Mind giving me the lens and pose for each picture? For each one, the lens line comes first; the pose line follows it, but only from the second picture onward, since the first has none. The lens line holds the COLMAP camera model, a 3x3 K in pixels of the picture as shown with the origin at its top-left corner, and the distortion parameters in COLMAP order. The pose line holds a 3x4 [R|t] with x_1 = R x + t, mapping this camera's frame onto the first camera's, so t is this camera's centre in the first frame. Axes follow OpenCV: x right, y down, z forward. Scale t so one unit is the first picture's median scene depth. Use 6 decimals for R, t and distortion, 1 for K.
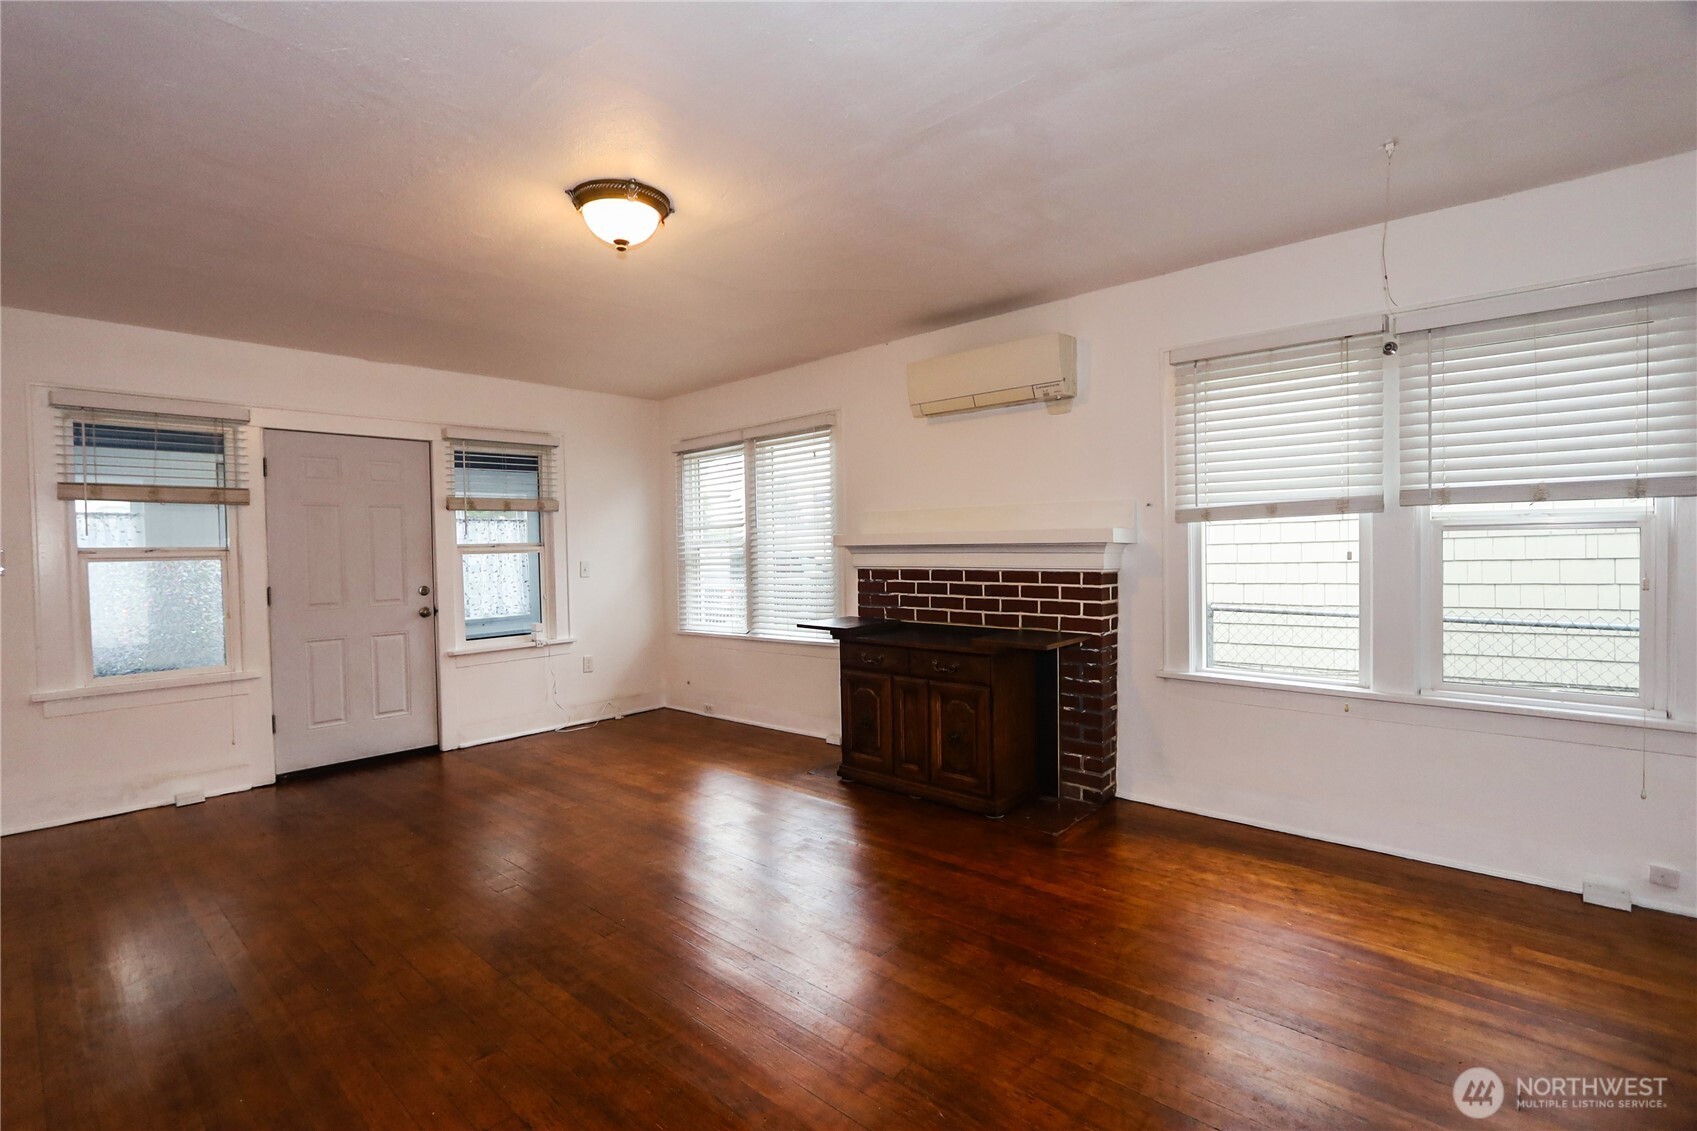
lens RADIAL K [[784.5, 0, 841.2], [0, 784.5, 561.0], [0, 0, 1]] dist [-0.000866, -0.000057]
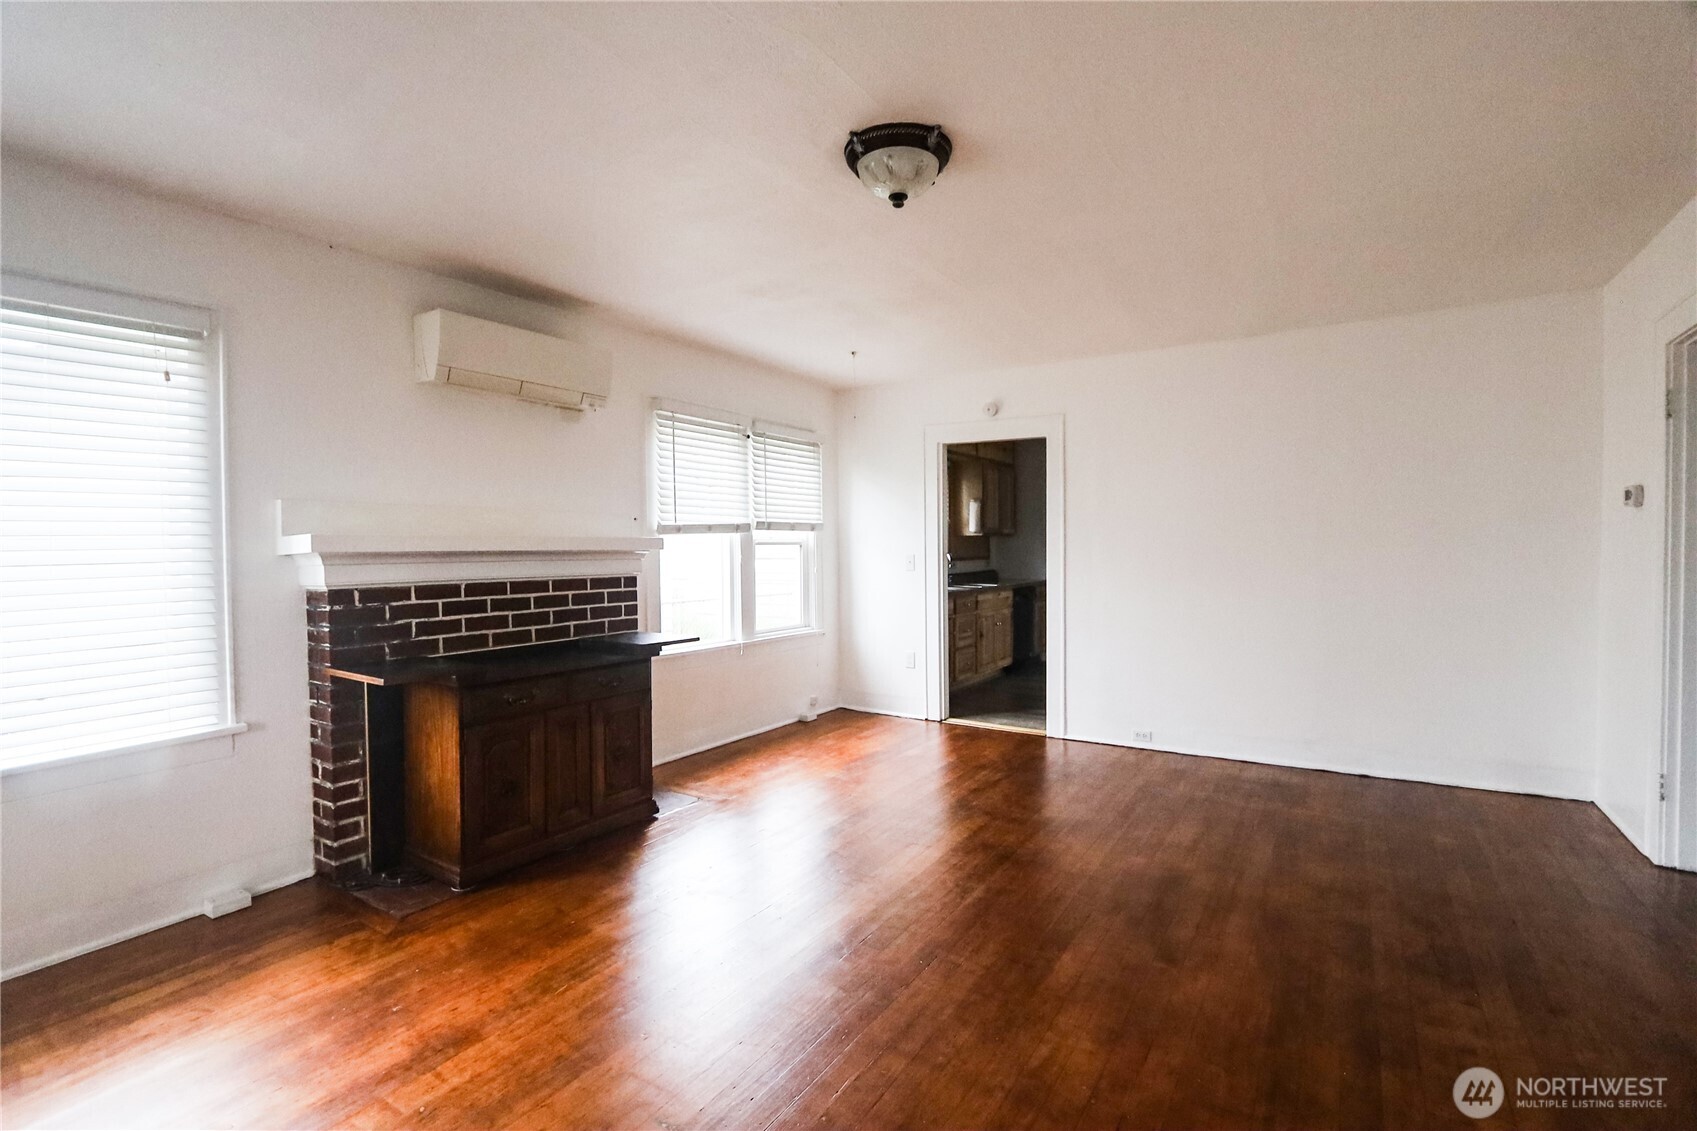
lens RADIAL K [[784.5, 0, 841.4], [0, 784.5, 564.6], [0, 0, 1]] dist [-0.000866, -0.000057]
pose [[-0.153696, -0.002437, 0.988115, -0.737533], [0.033179, 0.999420, 0.007626, -0.001046], [-0.987561, 0.033957, -0.153526, 0.782345]]
